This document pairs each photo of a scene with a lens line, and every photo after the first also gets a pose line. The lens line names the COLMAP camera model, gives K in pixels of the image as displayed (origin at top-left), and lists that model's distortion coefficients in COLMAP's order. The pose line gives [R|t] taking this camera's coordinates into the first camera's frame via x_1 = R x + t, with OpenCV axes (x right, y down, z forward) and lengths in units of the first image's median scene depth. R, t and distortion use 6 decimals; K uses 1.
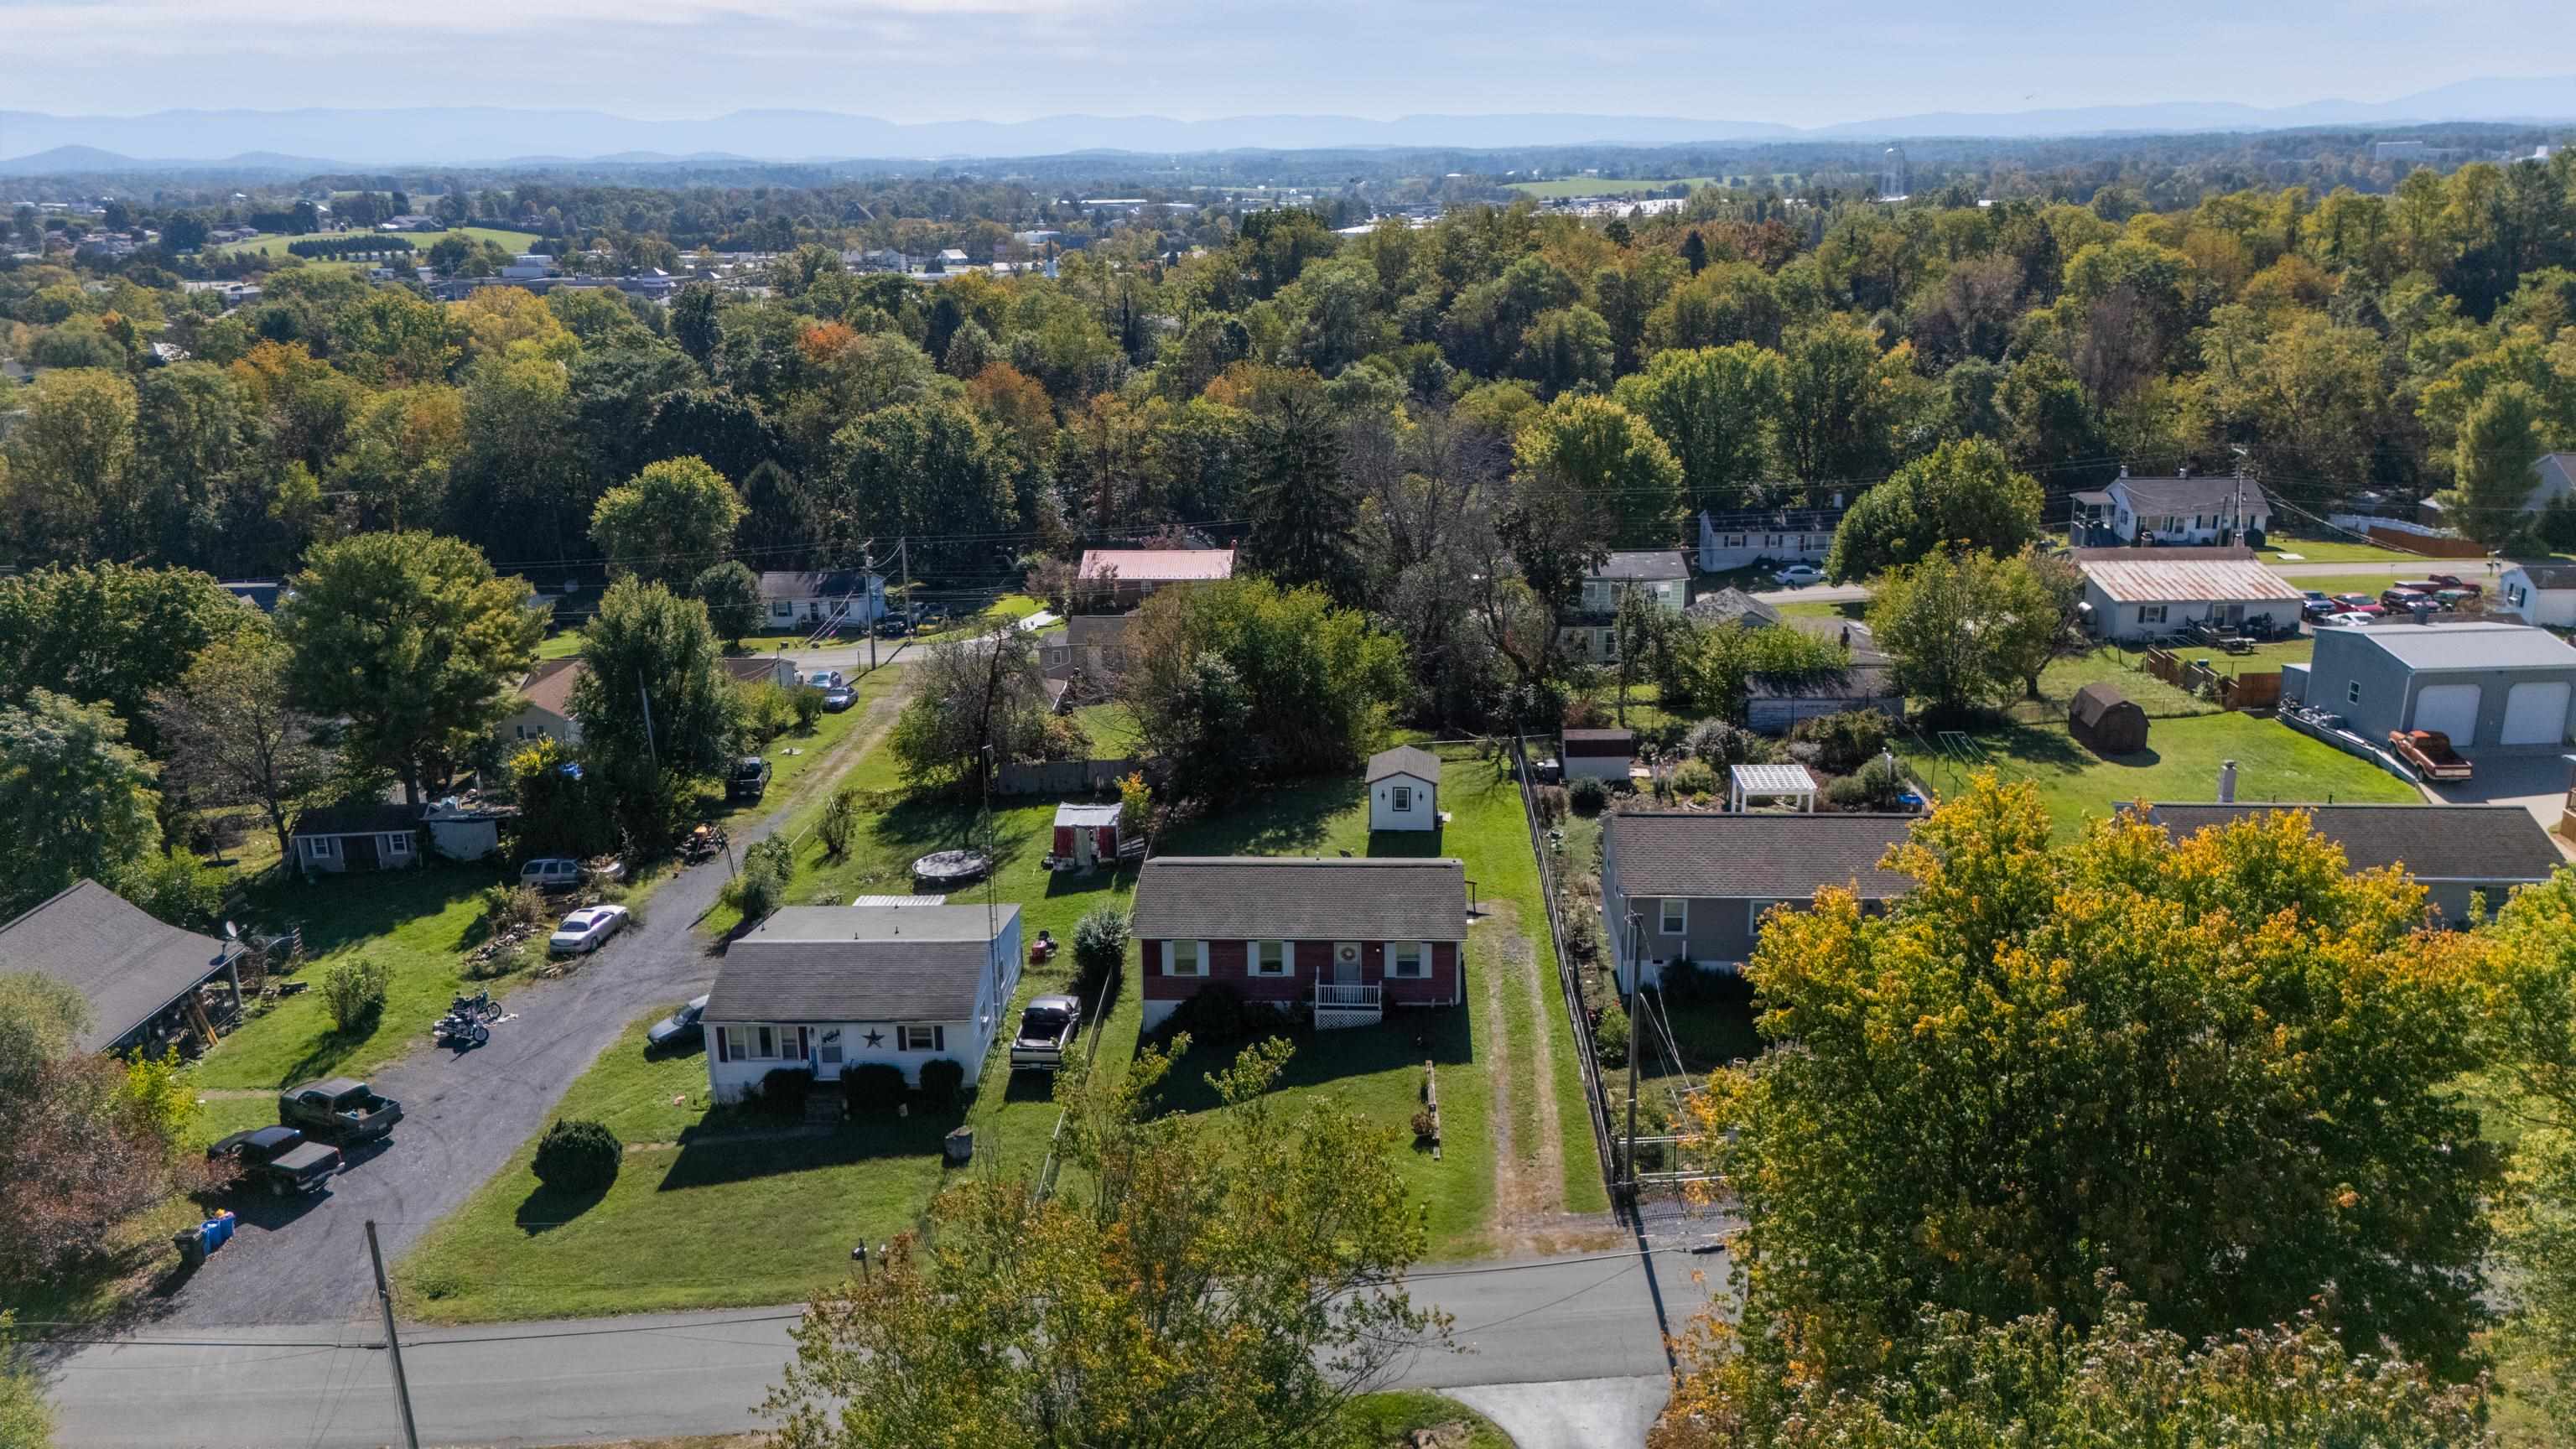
lens RADIAL K [[1893.9, 0, 1288.0], [0, 1893.9, 724.5], [0, 0, 1]] dist [0.111944, -0.153892]
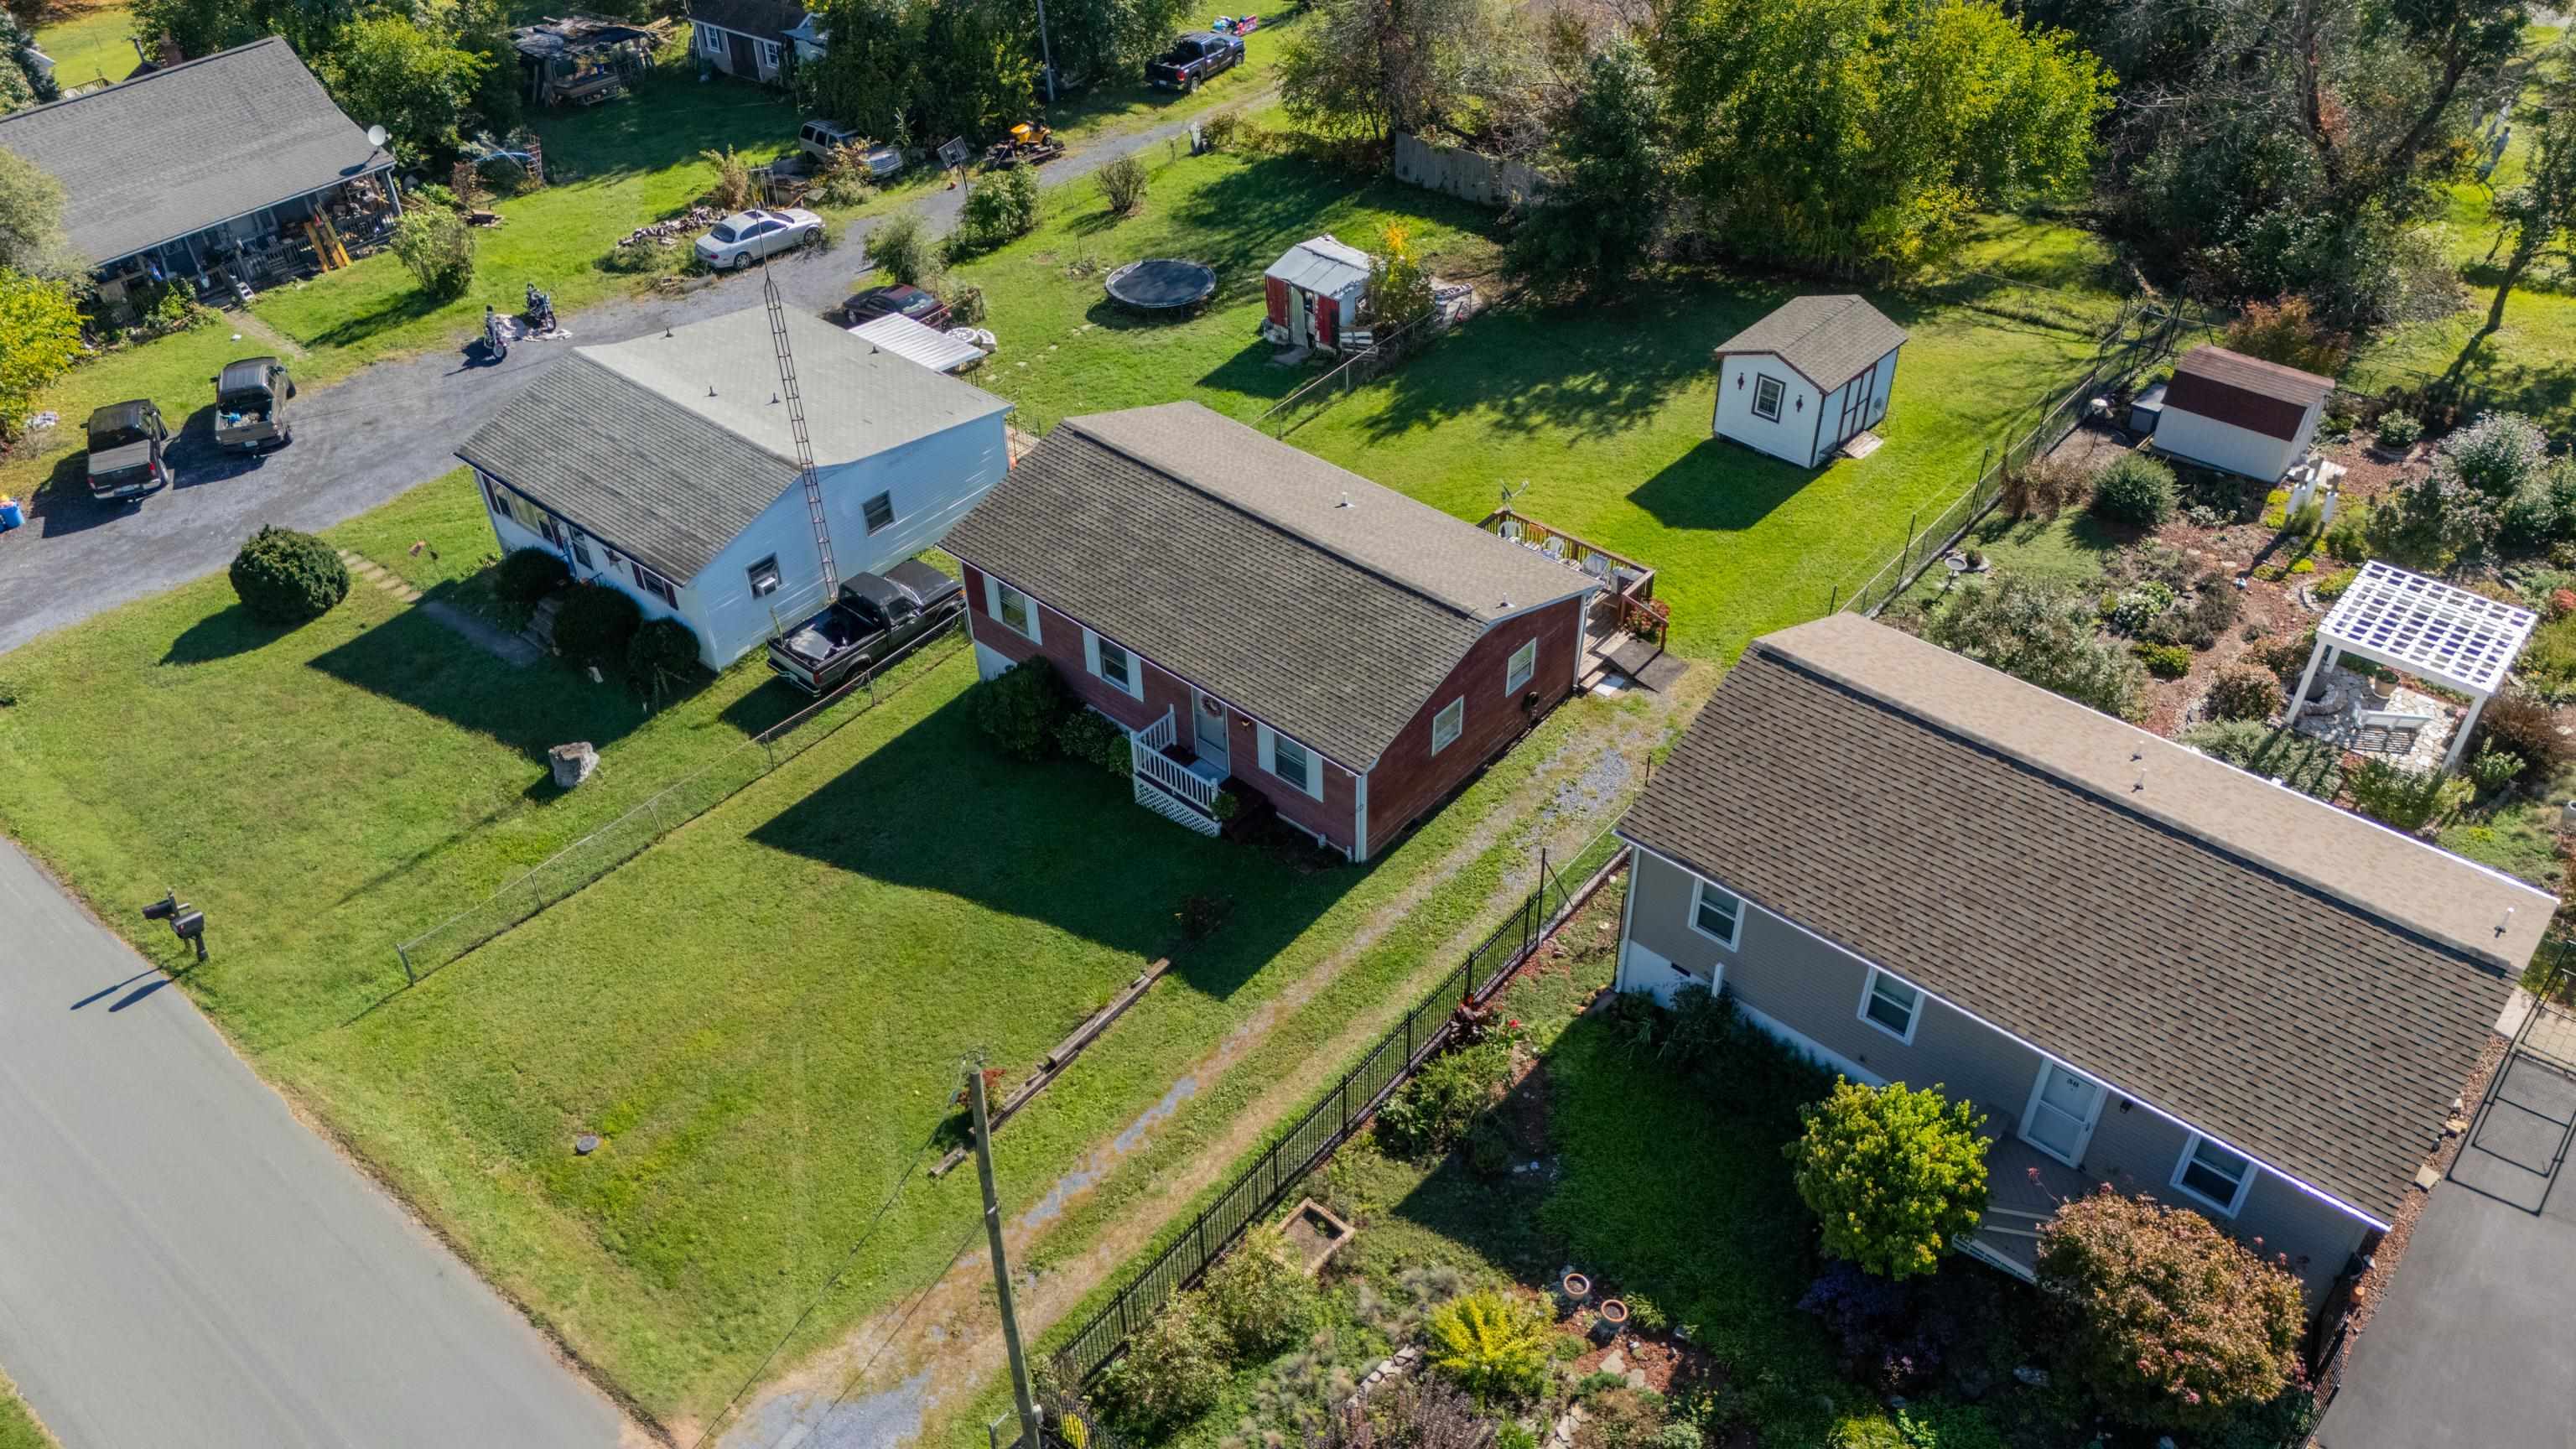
lens RADIAL K [[1902.4, 0, 1288.0], [0, 1902.4, 724.5], [0, 0, 1]] dist [0.072948, -0.065649]
pose [[0.787784, 0.391603, -0.475440, 0.258853], [-0.170486, 0.880351, 0.442625, -0.103212], [0.591887, -0.267637, 0.760290, 0.472624]]
